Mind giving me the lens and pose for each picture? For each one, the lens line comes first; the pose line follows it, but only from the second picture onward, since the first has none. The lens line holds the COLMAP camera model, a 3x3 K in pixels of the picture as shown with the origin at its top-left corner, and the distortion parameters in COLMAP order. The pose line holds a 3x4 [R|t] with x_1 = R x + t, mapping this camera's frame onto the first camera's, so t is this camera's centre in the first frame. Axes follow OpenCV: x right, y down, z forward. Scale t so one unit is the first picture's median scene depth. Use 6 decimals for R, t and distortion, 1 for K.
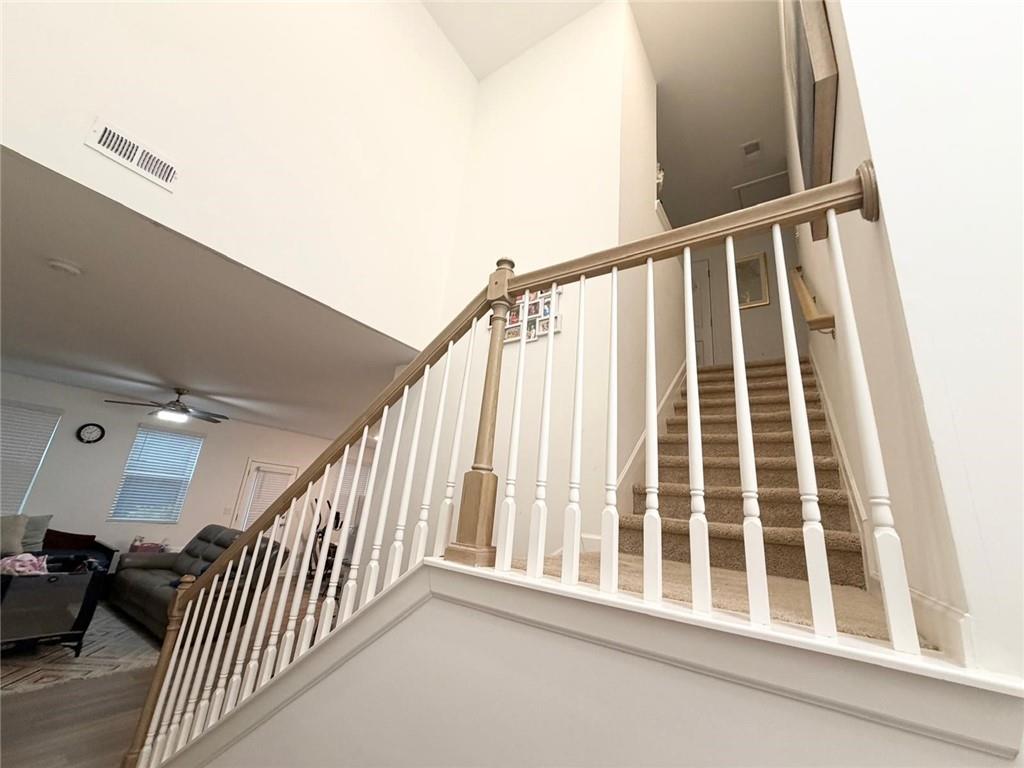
lens RADIAL K [[407.5, 0, 508.9], [0, 407.5, 386.6], [0, 0, 1]] dist [0.000347, -0.000182]
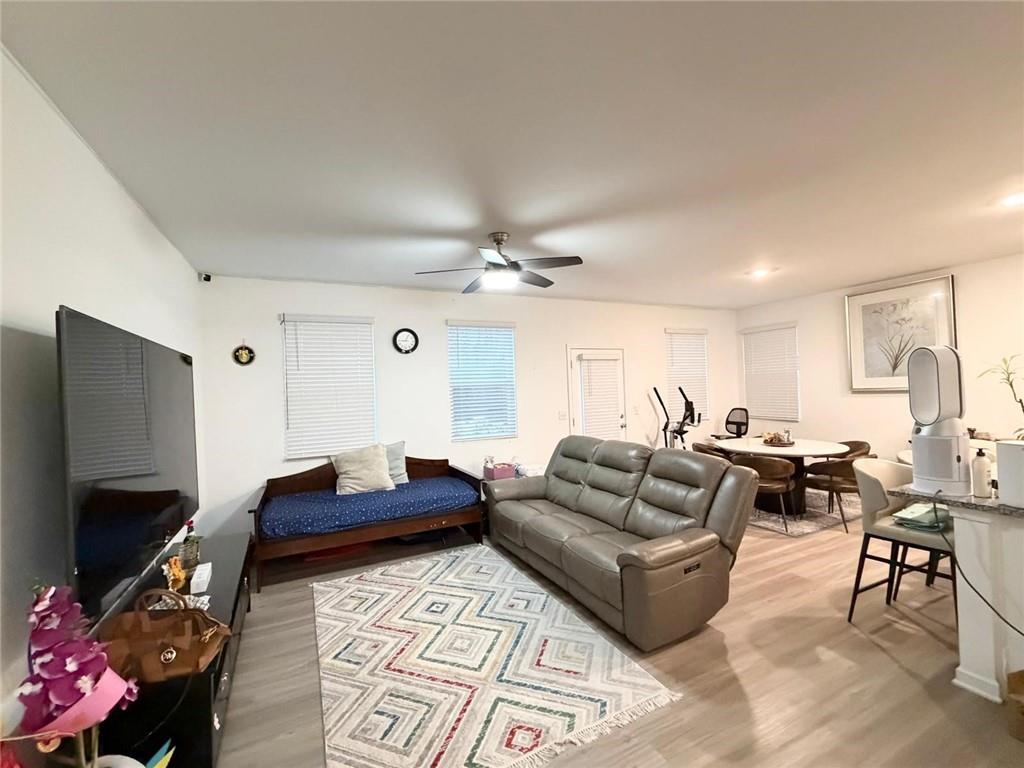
lens RADIAL K [[407.5, 0, 508.9], [0, 407.5, 386.6], [0, 0, 1]] dist [0.000347, -0.000182]
pose [[0.861535, -0.136313, -0.489056, -0.484033], [0.259817, 0.945963, 0.194036, 0.097116], [0.436179, -0.294233, 0.850397, 0.394849]]
